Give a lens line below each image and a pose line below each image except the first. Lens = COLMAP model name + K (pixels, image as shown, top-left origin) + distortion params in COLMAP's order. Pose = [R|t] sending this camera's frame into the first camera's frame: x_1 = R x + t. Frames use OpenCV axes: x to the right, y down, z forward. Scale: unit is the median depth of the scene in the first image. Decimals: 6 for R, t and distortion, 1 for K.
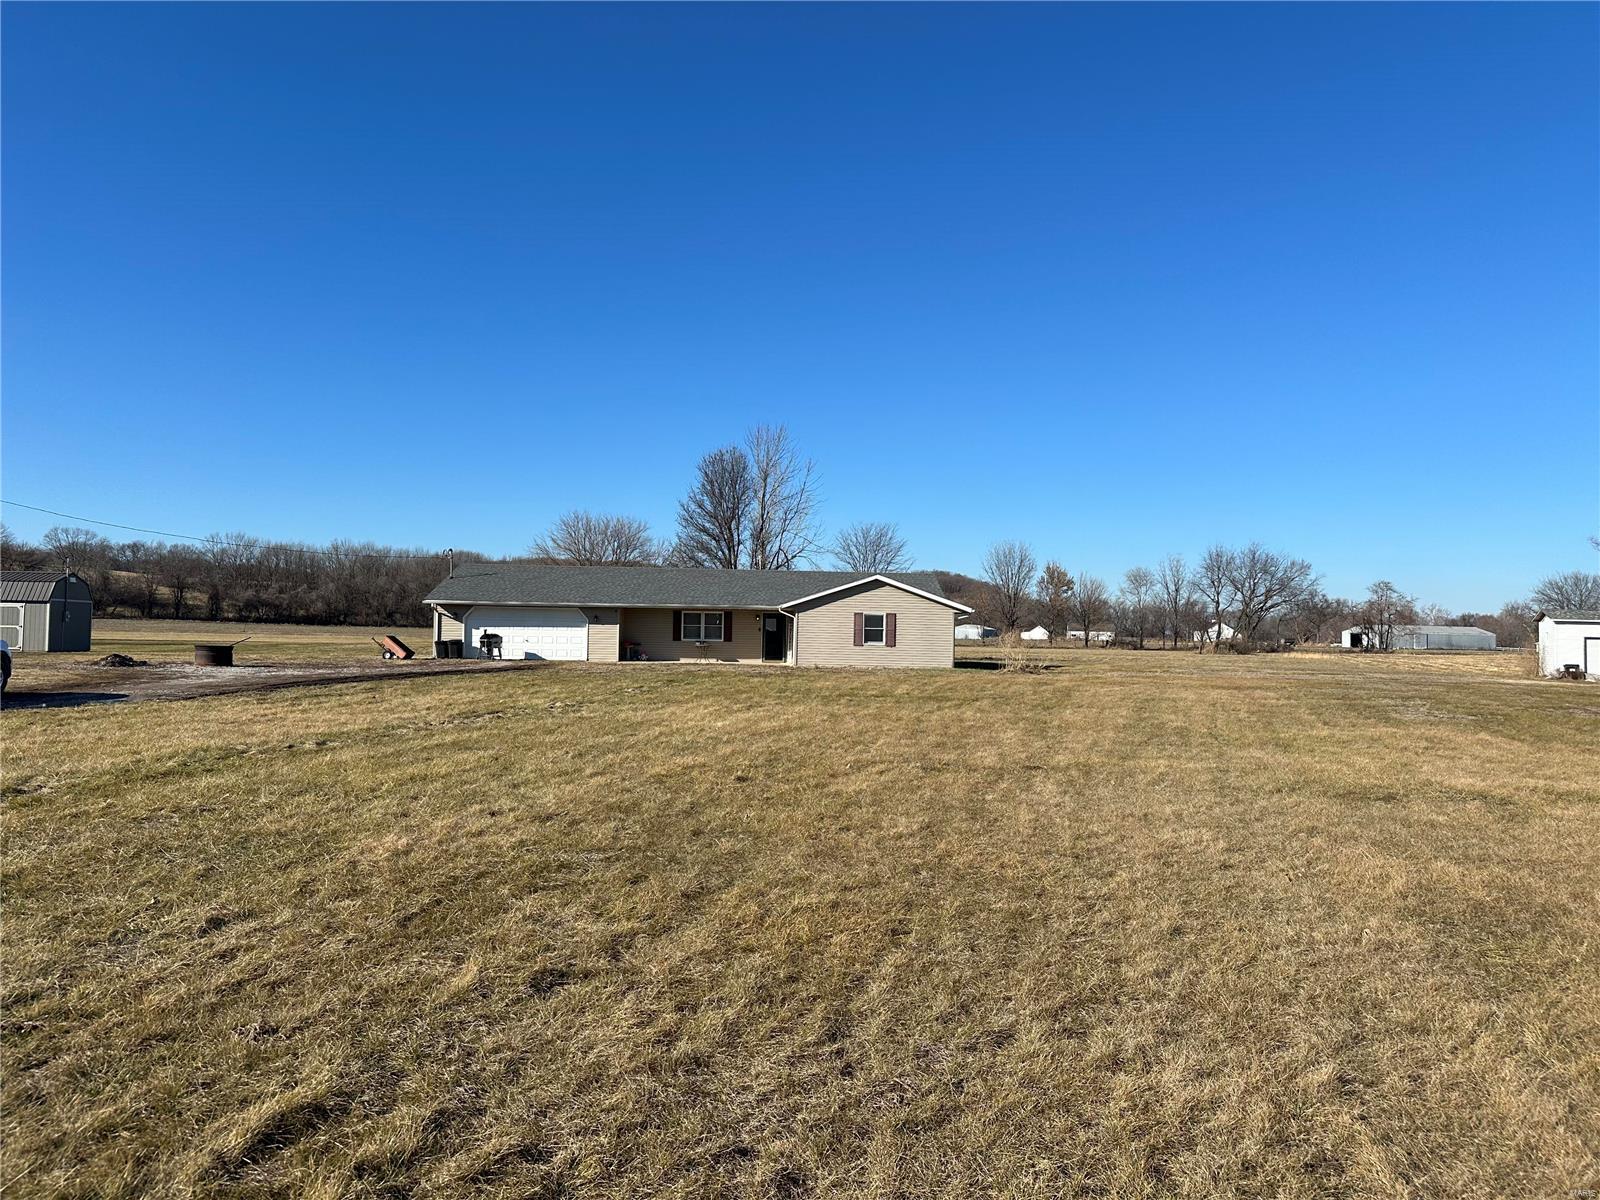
lens RADIAL K [[1121.9, 0, 798.6], [0, 1121.9, 601.7], [0, 0, 1]] dist [0.023735, -0.026721]
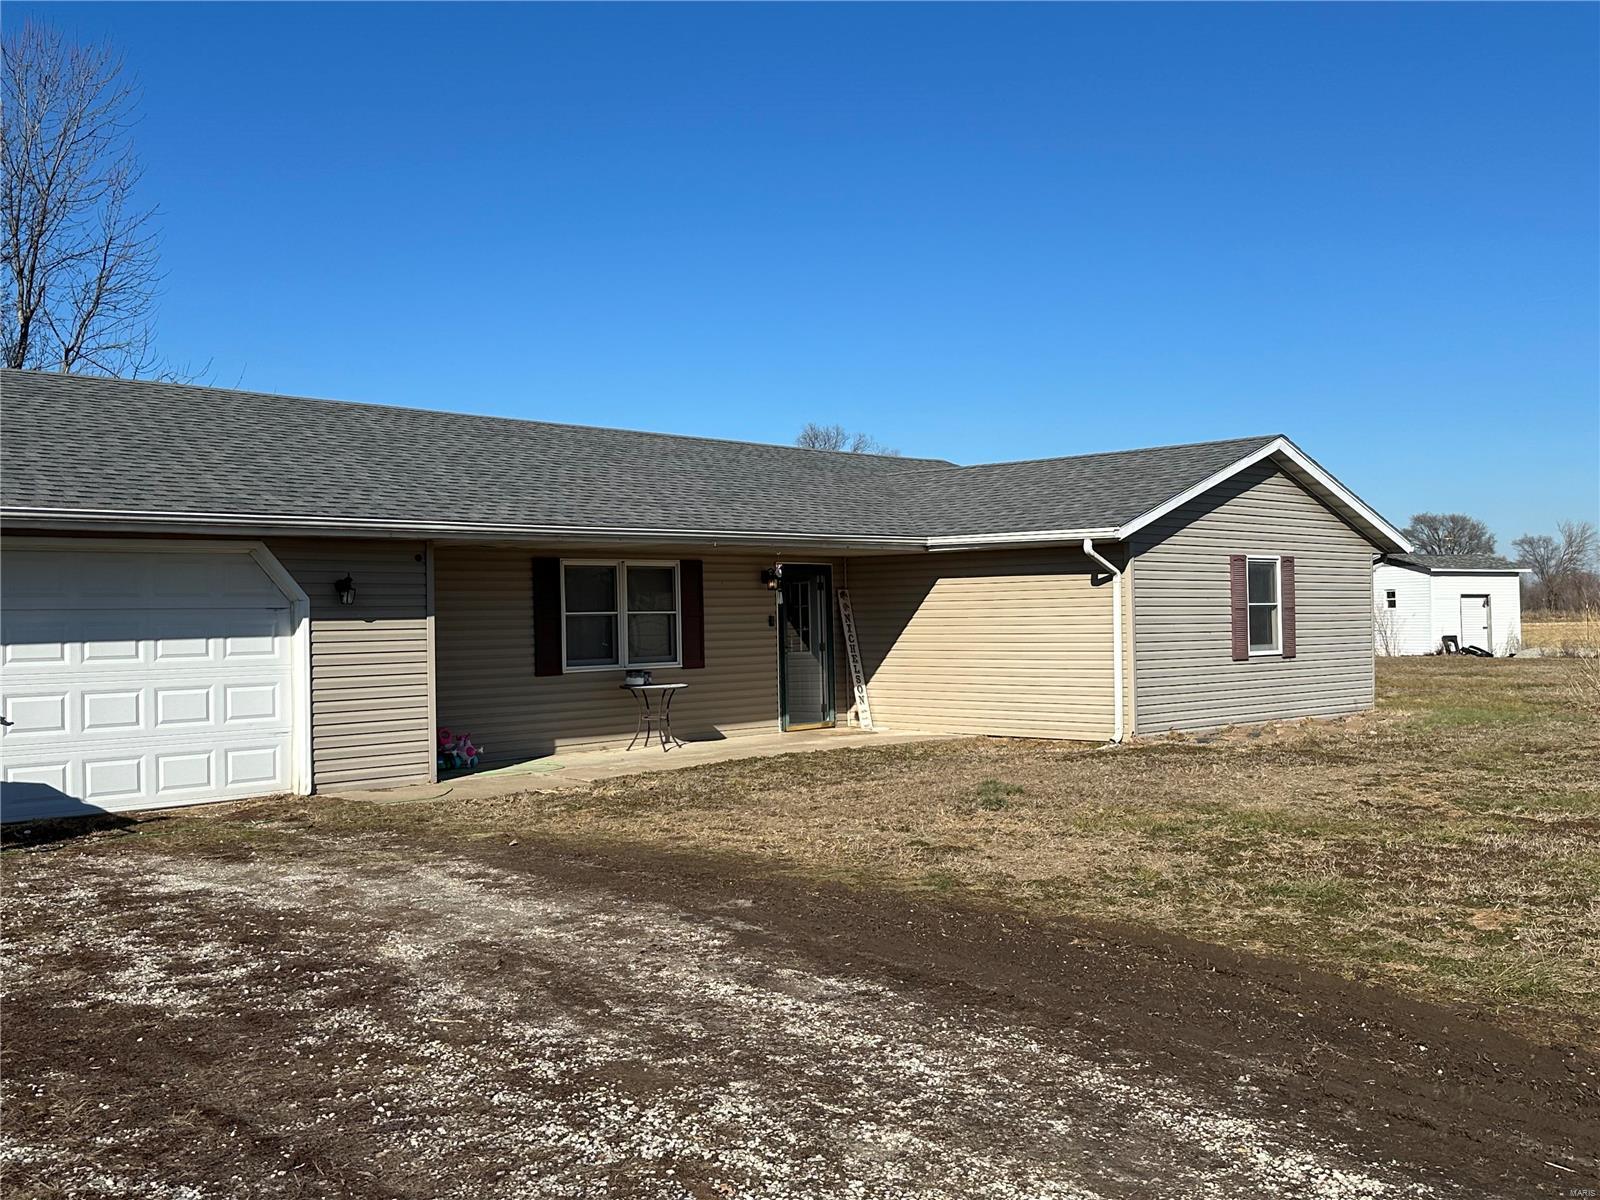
lens RADIAL K [[1638.4, 0, 786.1], [0, 1638.4, 598.7], [0, 0, 1]] dist [0.000109, 0.000000]
pose [[0.697637, -0.022035, 0.716112, -0.343320], [0.008502, 0.999711, 0.022479, 0.010087], [-0.716401, -0.009594, 0.697623, 0.723195]]
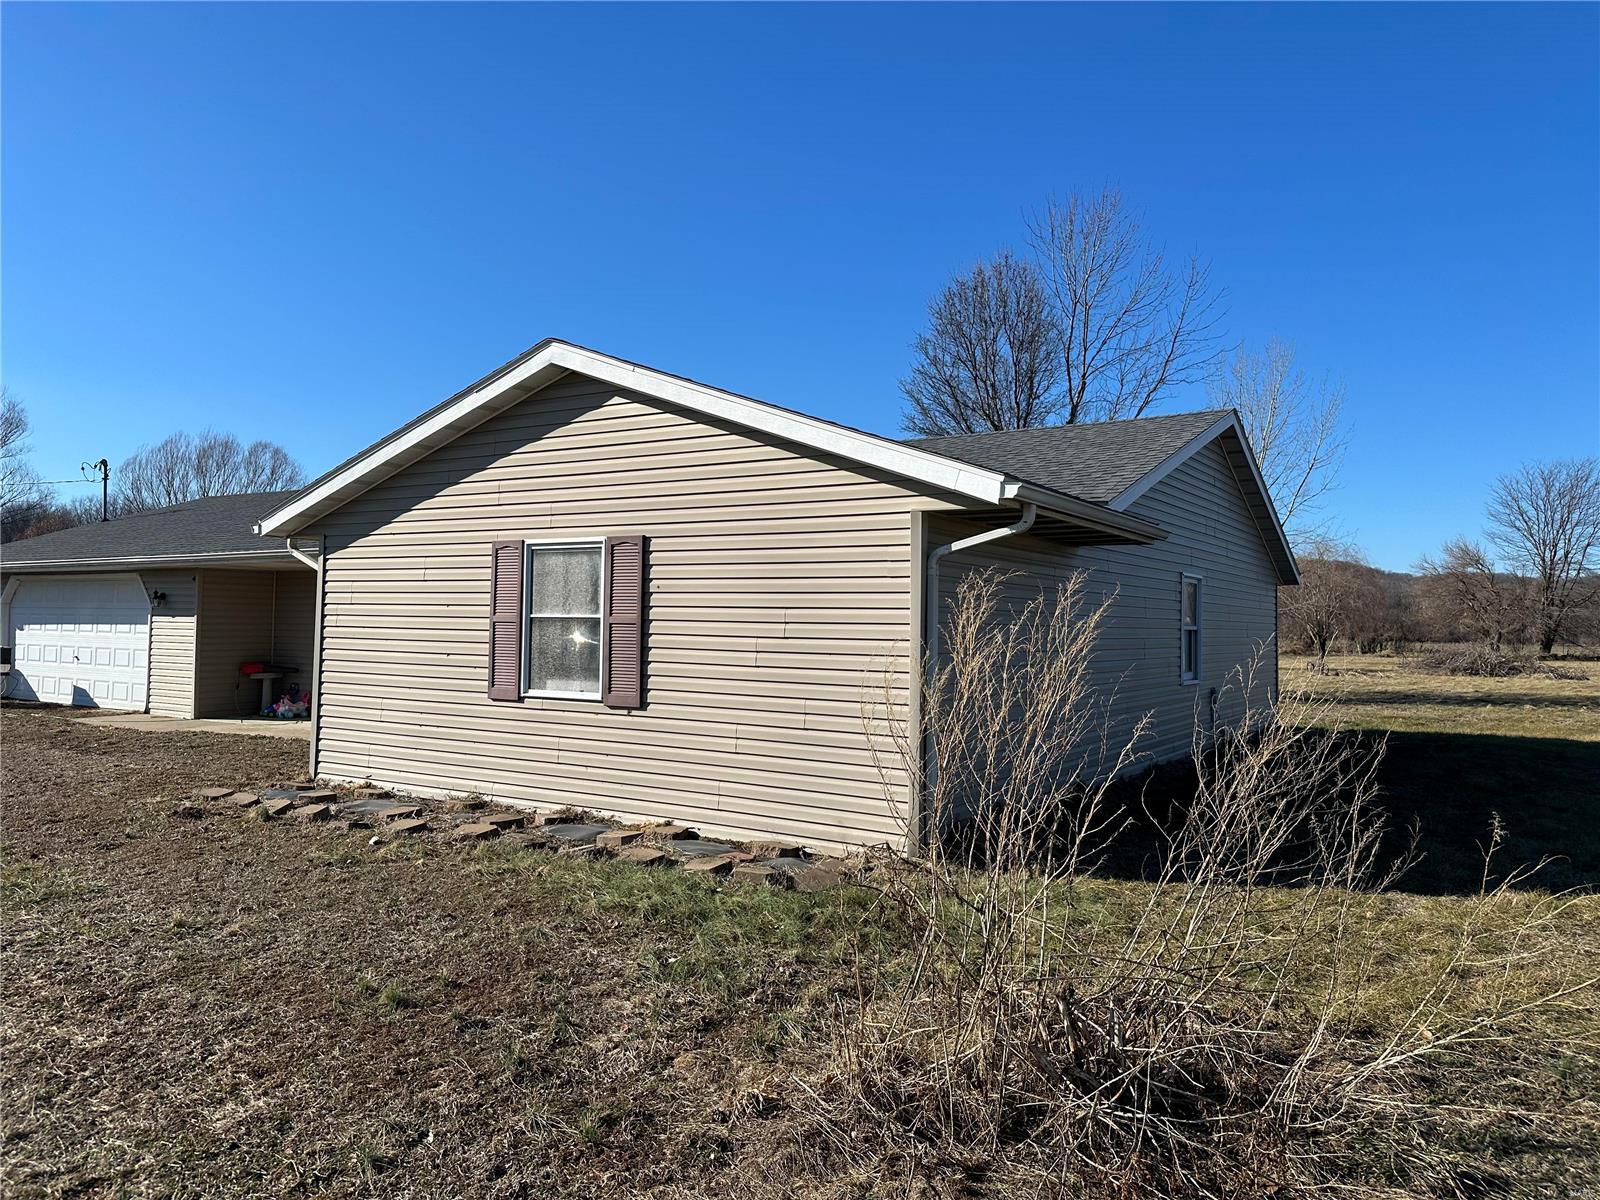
lens RADIAL K [[1121.9, 0, 801.4], [0, 1121.9, 599.4], [0, 0, 1]] dist [0.023735, -0.026721]
pose [[0.839193, -0.021604, -0.543404, 0.199715], [0.020191, 0.999759, -0.008566, 0.022136], [0.543458, -0.003783, 0.839428, 0.802552]]
